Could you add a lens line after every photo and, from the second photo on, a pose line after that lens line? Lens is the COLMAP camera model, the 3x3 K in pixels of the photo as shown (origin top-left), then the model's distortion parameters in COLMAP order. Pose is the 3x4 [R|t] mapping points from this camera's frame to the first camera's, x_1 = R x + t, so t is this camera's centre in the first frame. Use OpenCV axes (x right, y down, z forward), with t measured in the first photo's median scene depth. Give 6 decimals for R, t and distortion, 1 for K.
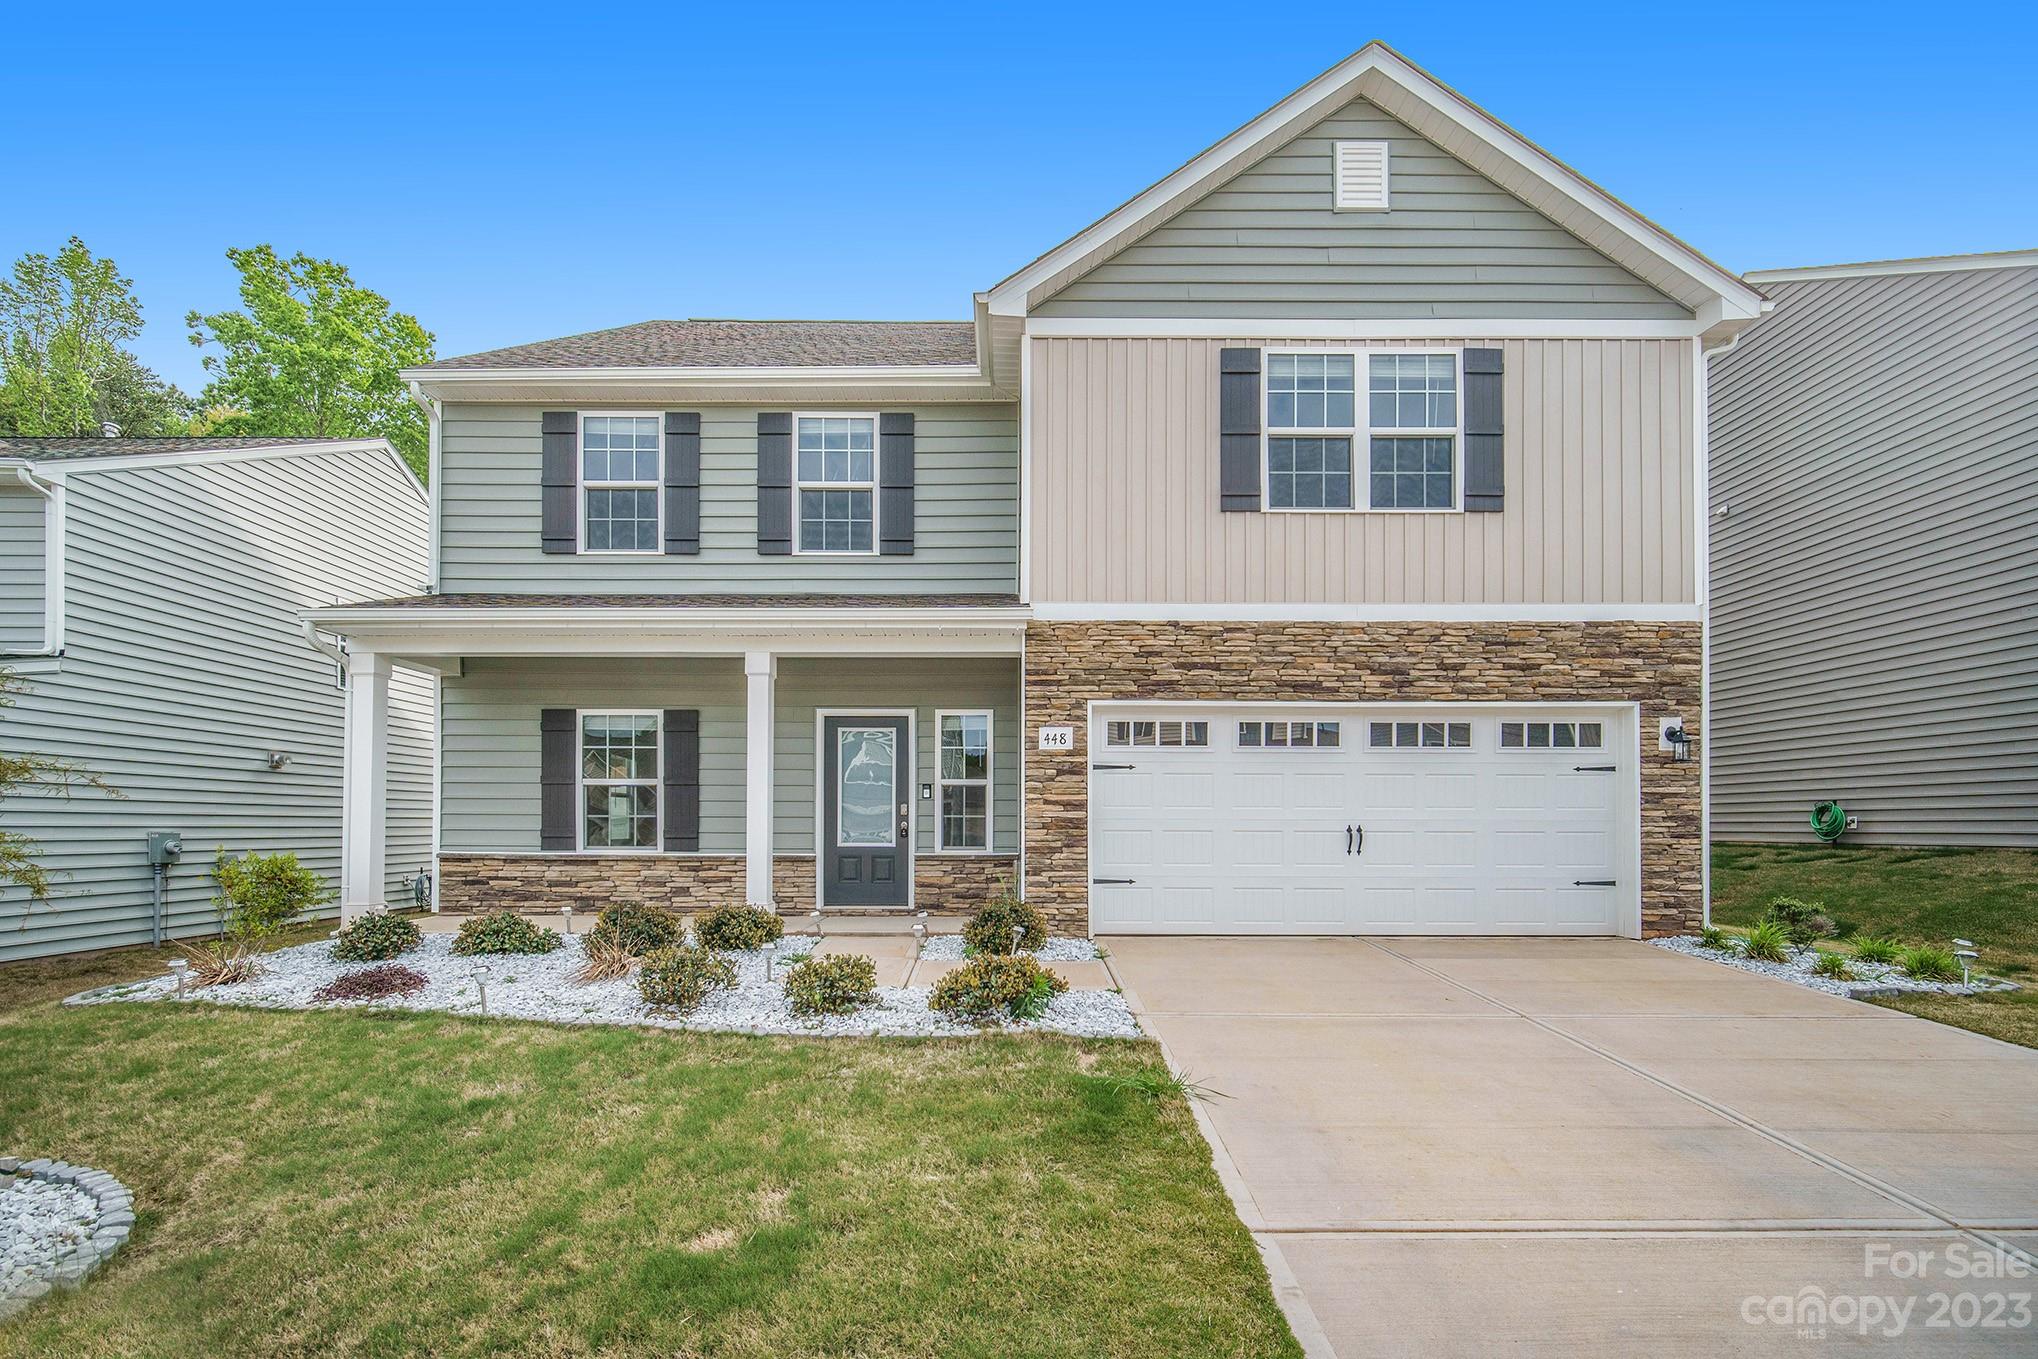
lens RADIAL K [[827.1, 0, 946.1], [0, 827.1, 823.4], [0, 0, 1]] dist [-0.003123, -0.000089]
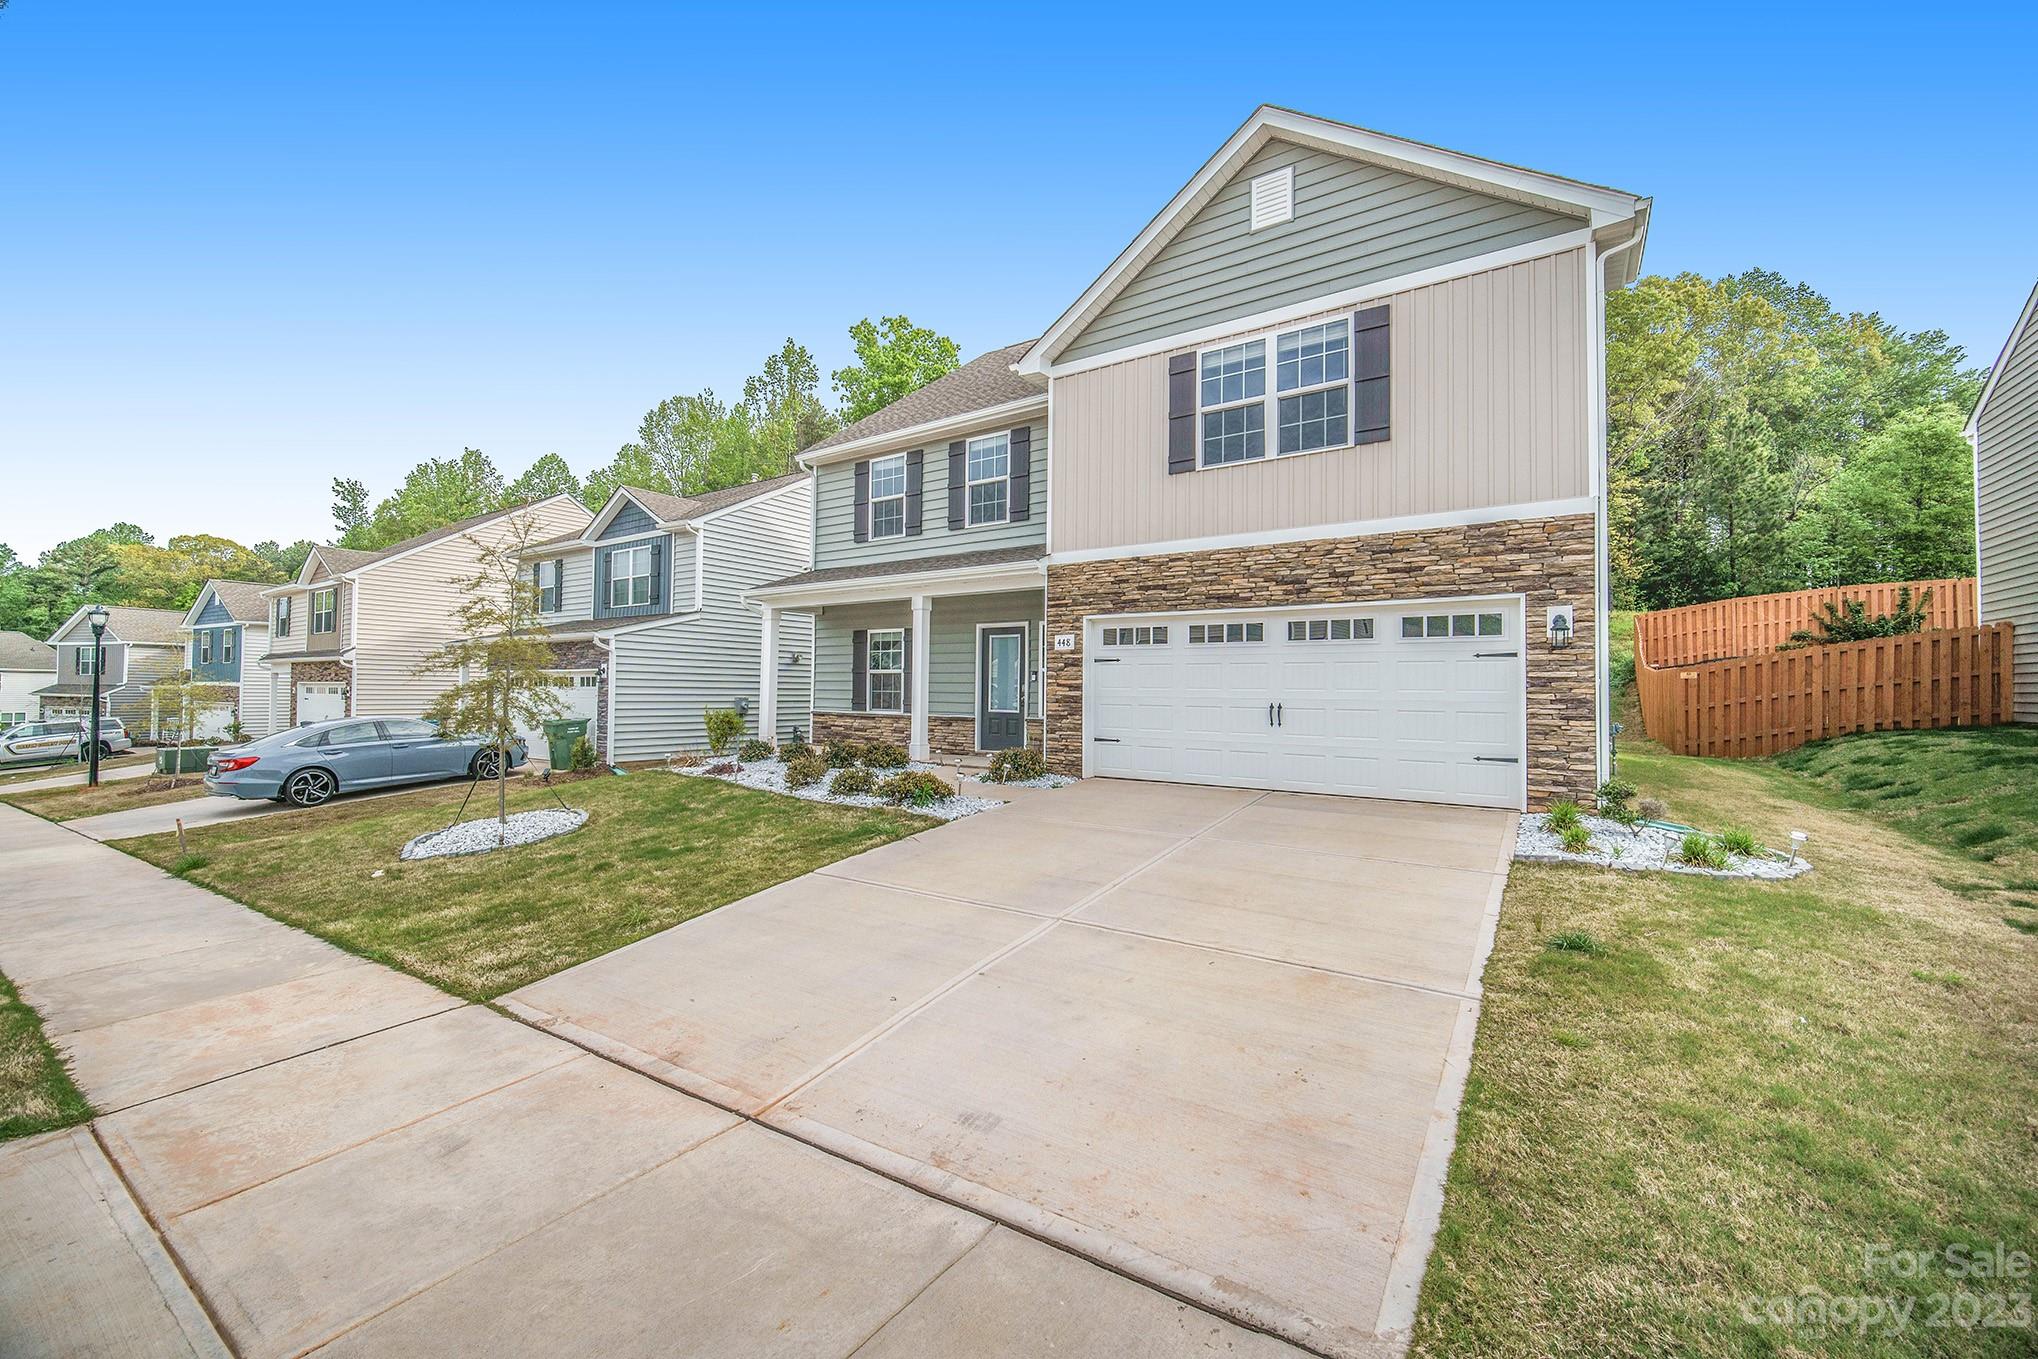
lens RADIAL K [[827.1, 0, 1027.2], [0, 827.1, 673.3], [0, 0, 1]] dist [-0.003123, -0.000089]
pose [[0.819822, -0.005790, -0.572589, 0.920039], [-0.006731, 0.999782, -0.019747, -0.016279], [0.572578, 0.020043, 0.819605, -0.260572]]
